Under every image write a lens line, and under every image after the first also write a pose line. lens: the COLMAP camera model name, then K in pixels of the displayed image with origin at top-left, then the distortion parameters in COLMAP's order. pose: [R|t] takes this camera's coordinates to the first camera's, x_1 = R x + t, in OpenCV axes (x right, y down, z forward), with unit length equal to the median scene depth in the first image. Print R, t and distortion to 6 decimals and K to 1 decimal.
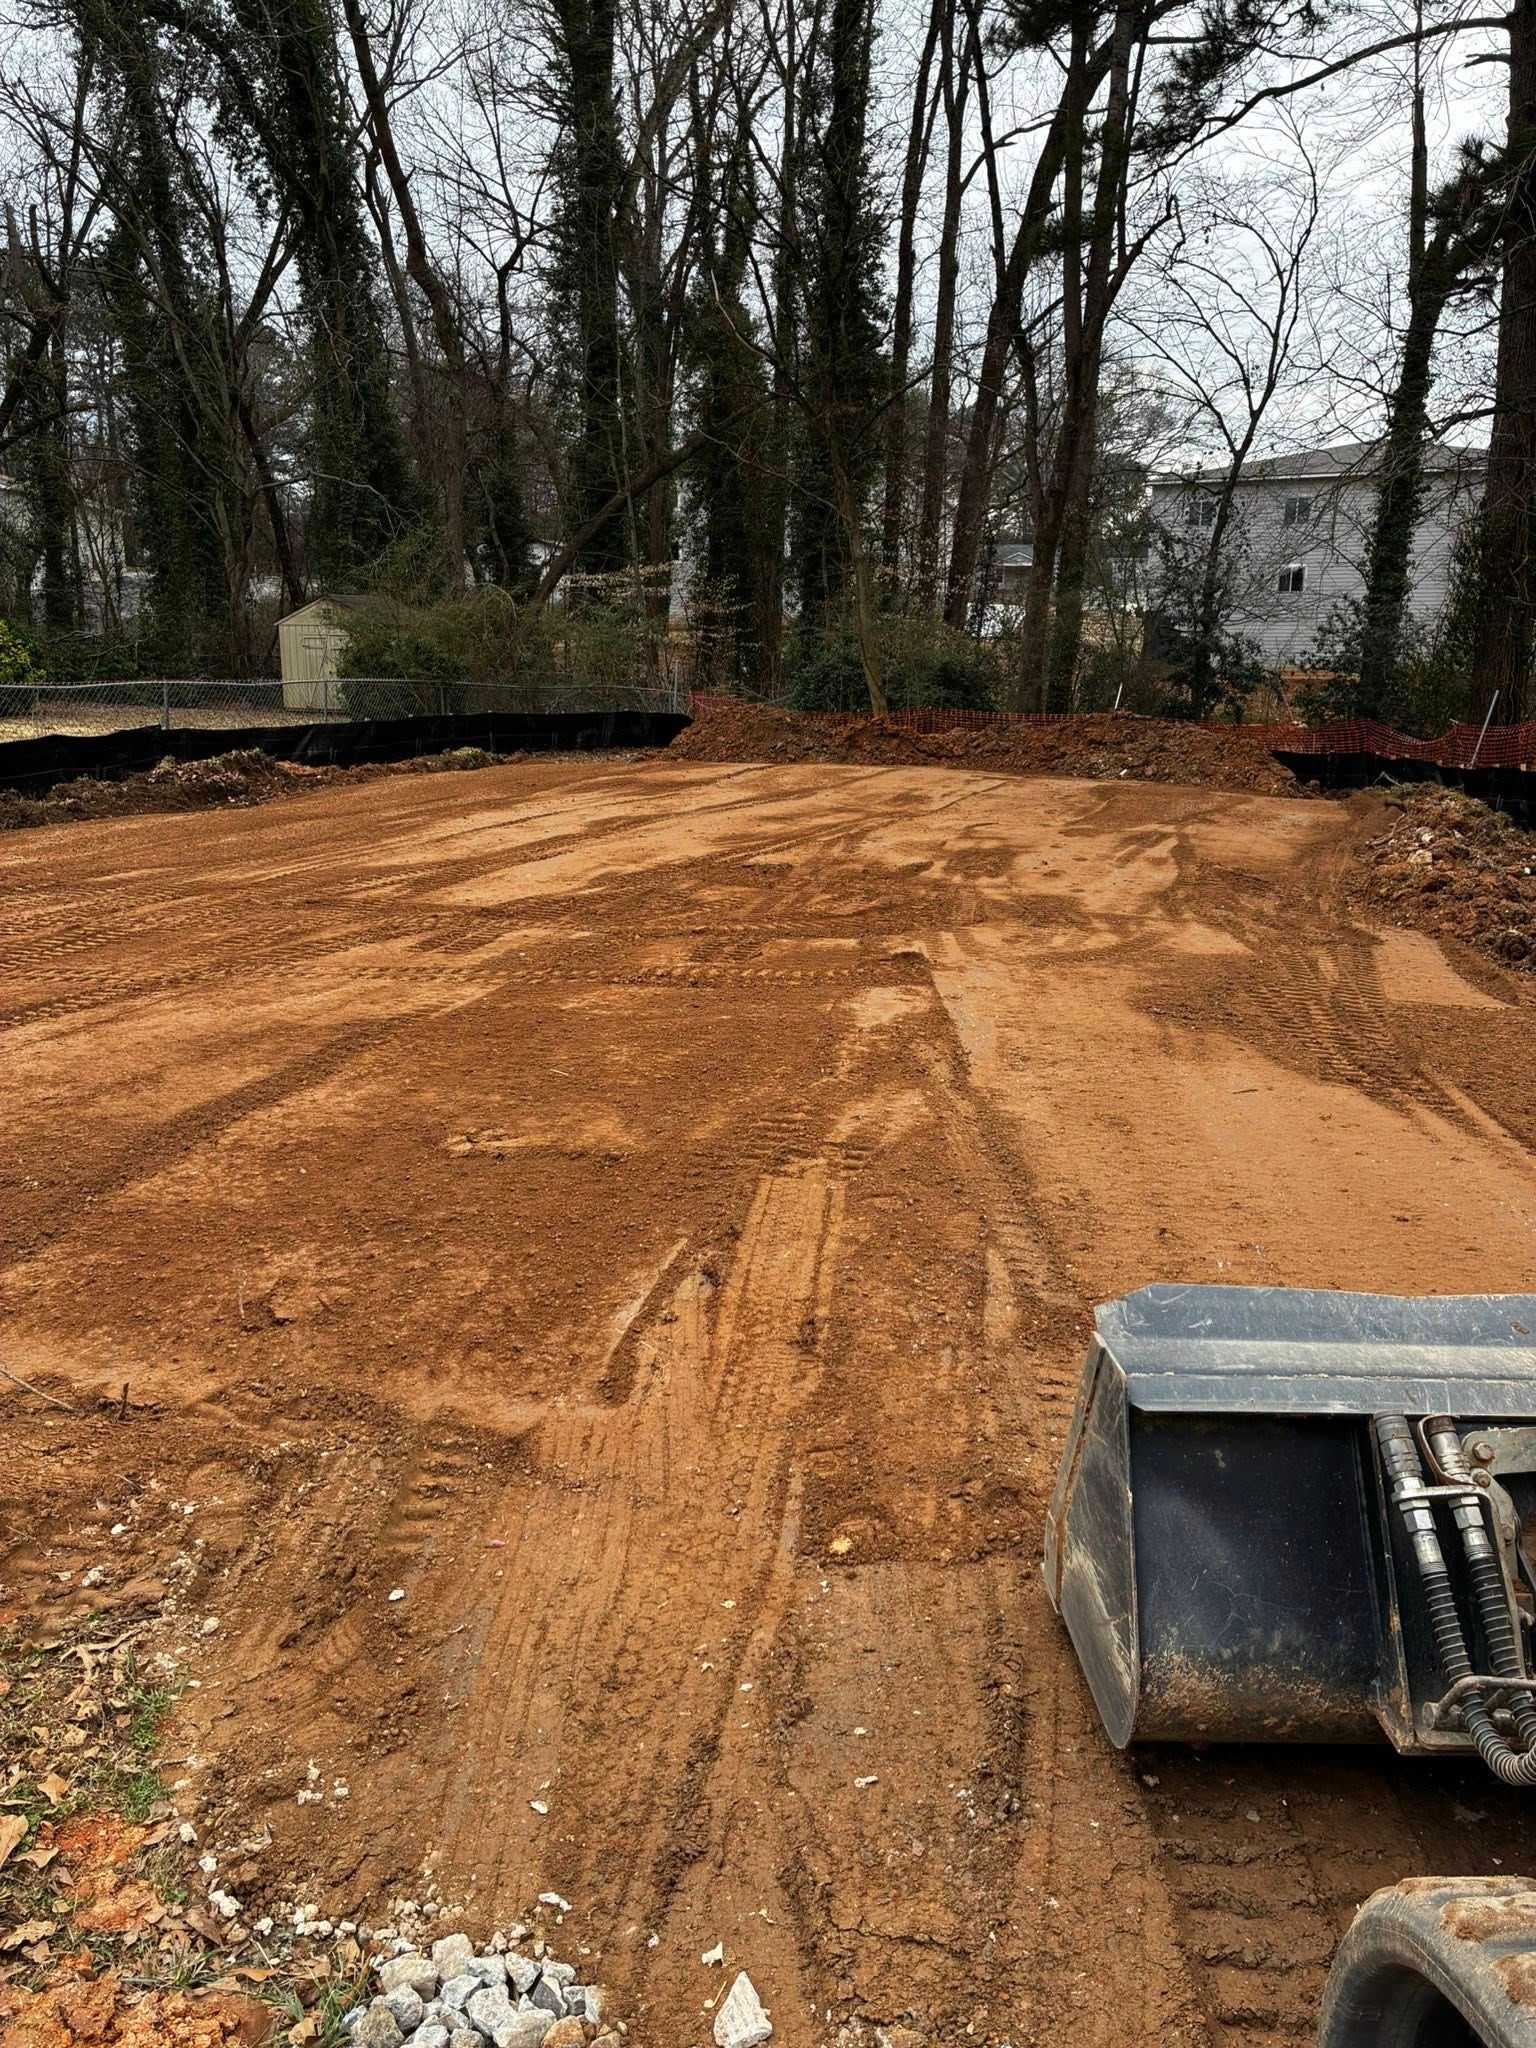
lens RADIAL K [[1444.1, 0, 768.0], [0, 1444.1, 1024.0], [0, 0, 1]] dist [0.049753, -0.084713]
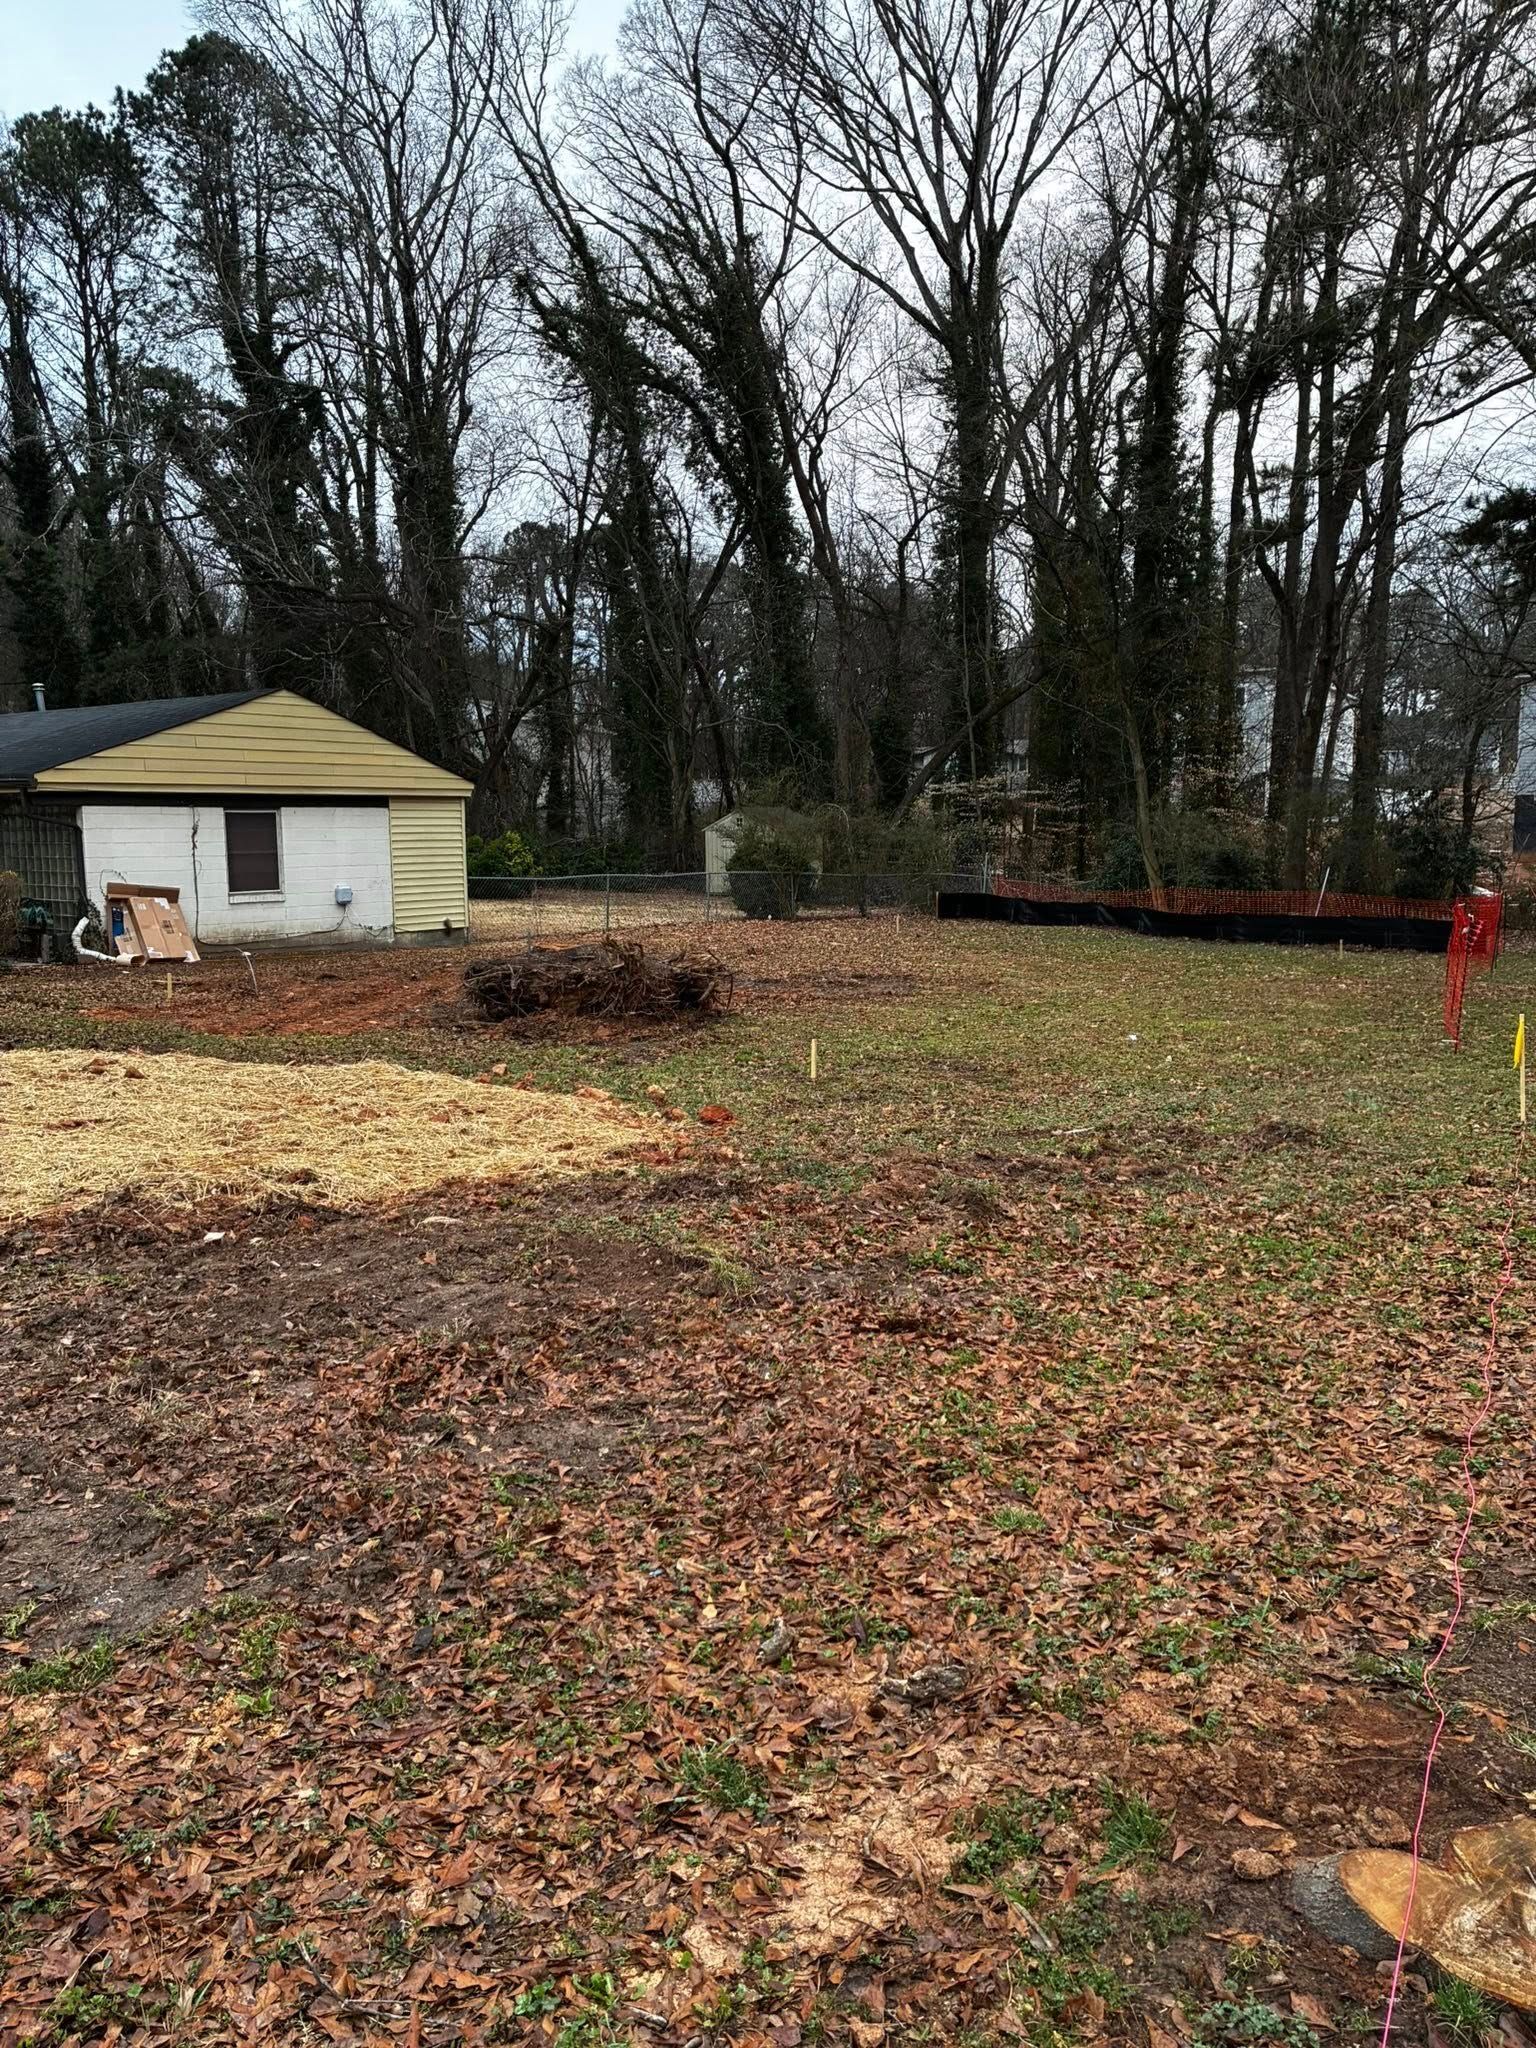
lens RADIAL K [[1444.1, 0, 768.0], [0, 1444.1, 1024.0], [0, 0, 1]] dist [0.049753, -0.084713]
pose [[0.956184, 0.022458, -0.291905, 0.088015], [-0.057644, 0.991978, -0.112503, 0.038032], [0.287037, 0.124400, 0.949808, -0.175647]]
